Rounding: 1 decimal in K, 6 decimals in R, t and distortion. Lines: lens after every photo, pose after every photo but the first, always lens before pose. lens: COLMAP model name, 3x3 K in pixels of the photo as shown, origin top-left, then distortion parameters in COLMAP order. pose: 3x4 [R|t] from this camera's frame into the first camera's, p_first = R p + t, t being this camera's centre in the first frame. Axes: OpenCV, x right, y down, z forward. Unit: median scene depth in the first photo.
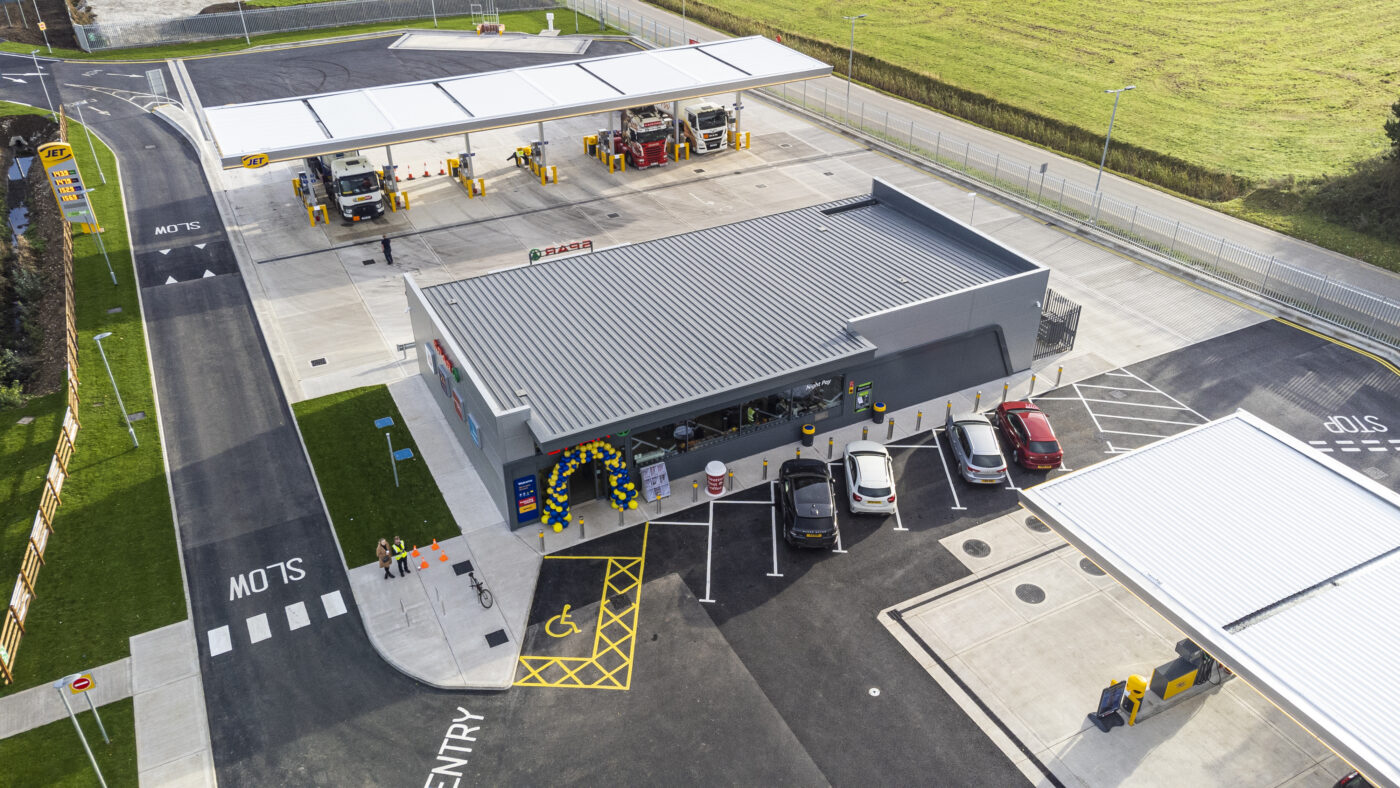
lens RADIAL K [[1030.7, 0, 700.0], [0, 1030.7, 394.0], [0, 0, 1]] dist [0.003467, 0.104464]
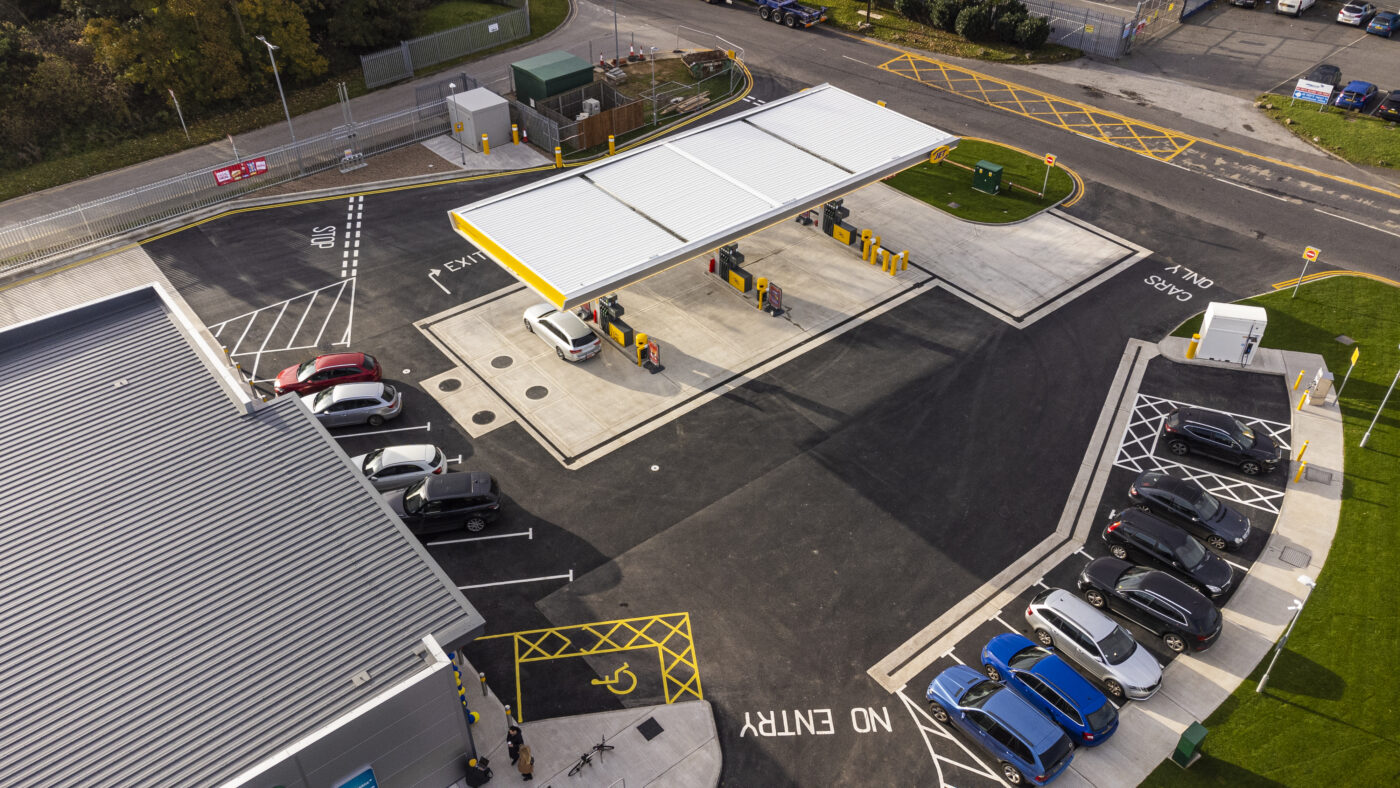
lens RADIAL K [[1058.2, 0, 700.0], [0, 1058.2, 394.0], [0, 0, 1]] dist [0.060390, -0.001867]
pose [[-0.203995, -0.588180, 0.782579, -0.758332], [0.531016, 0.605090, 0.593201, -0.482326], [-0.822440, 0.536572, 0.188898, 0.594190]]
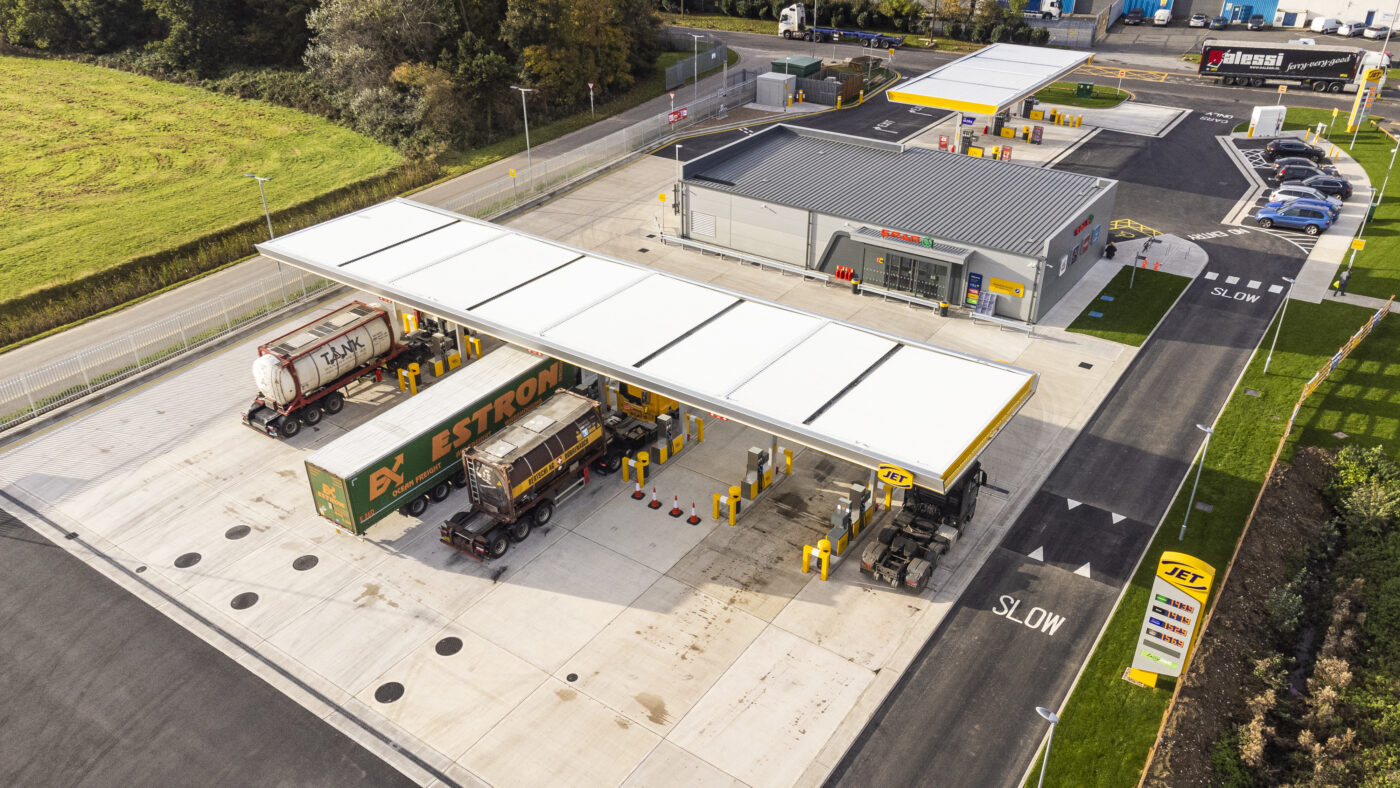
lens RADIAL K [[1030.7, 0, 700.0], [0, 1030.7, 394.0], [0, 0, 1]] dist [0.003467, 0.104464]
pose [[-0.452211, -0.433888, 0.779260, -1.488823], [0.484623, 0.613941, 0.623070, -1.276222], [-0.748763, 0.659407, -0.067359, 1.962577]]
